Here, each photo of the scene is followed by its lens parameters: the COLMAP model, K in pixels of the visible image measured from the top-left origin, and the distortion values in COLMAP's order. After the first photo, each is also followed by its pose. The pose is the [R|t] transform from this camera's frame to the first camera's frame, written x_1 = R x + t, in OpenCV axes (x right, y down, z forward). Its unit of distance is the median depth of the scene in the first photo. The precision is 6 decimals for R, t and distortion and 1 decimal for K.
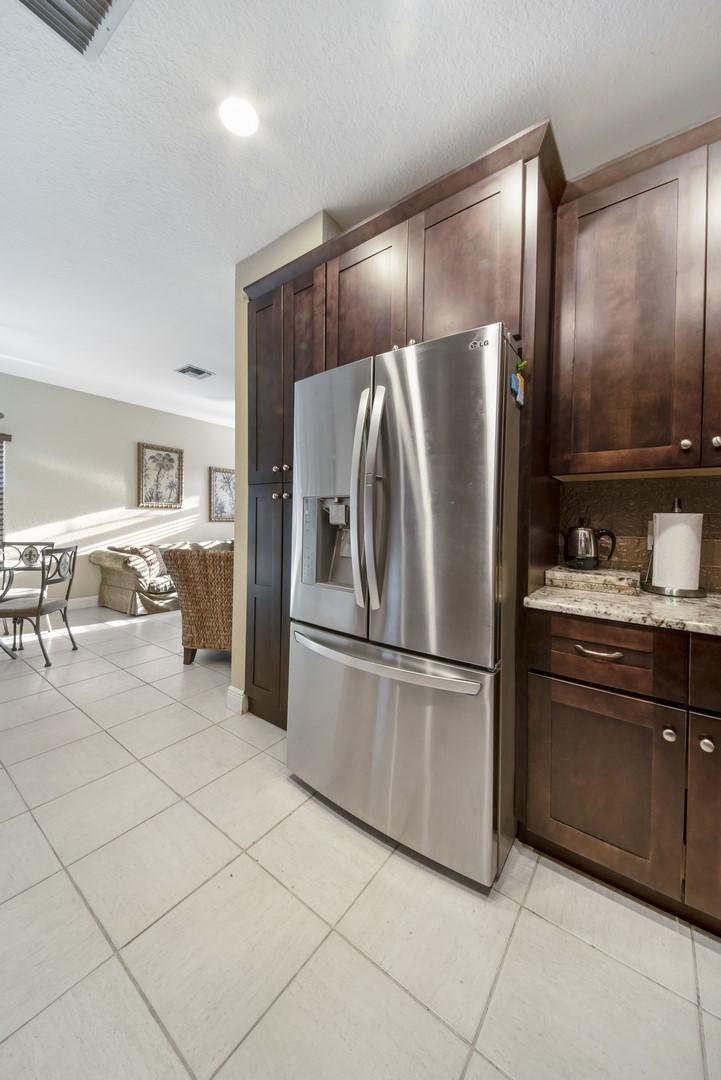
lens RADIAL K [[388.0, 0, 359.8], [0, 388.0, 522.6], [0, 0, 1]] dist [0.000921, 0.000018]
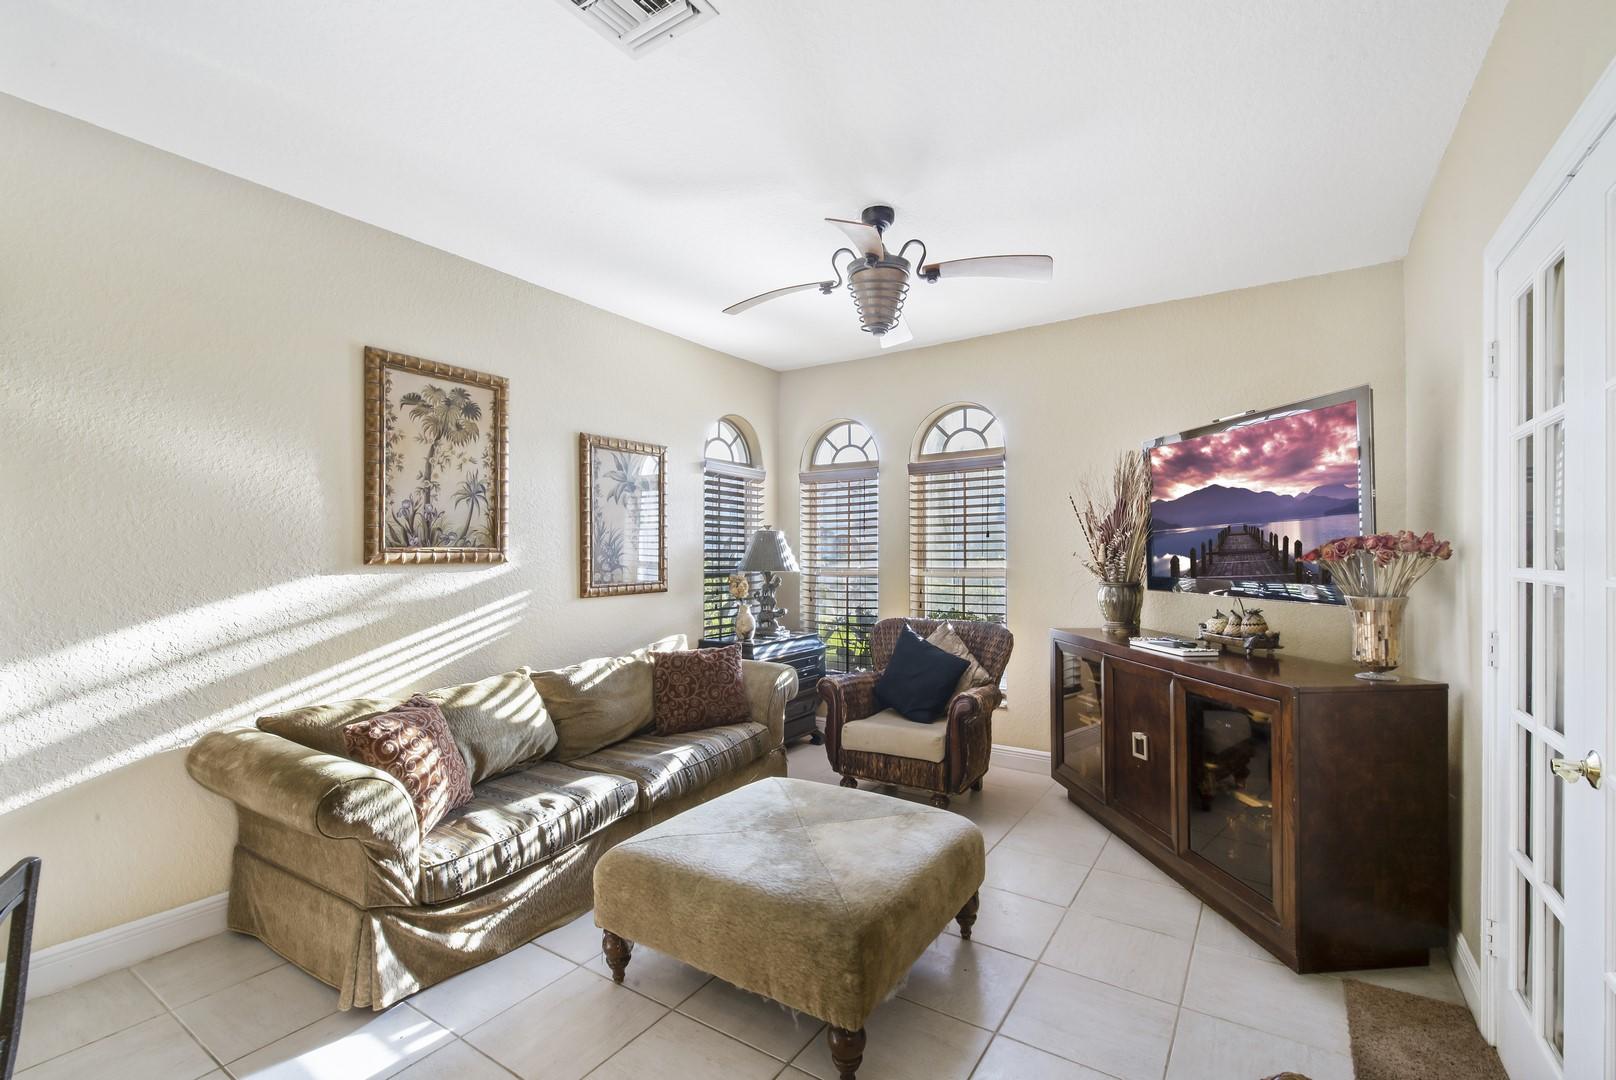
lens RADIAL K [[712.6, 0, 808.1], [0, 712.6, 547.6], [0, 0, 1]] dist [-0.021867, -0.000115]
pose [[0.998209, -0.016935, 0.057373, -0.254124], [0.017670, 0.999768, -0.012327, -0.038308], [-0.057151, 0.013319, 0.998277, 0.422631]]
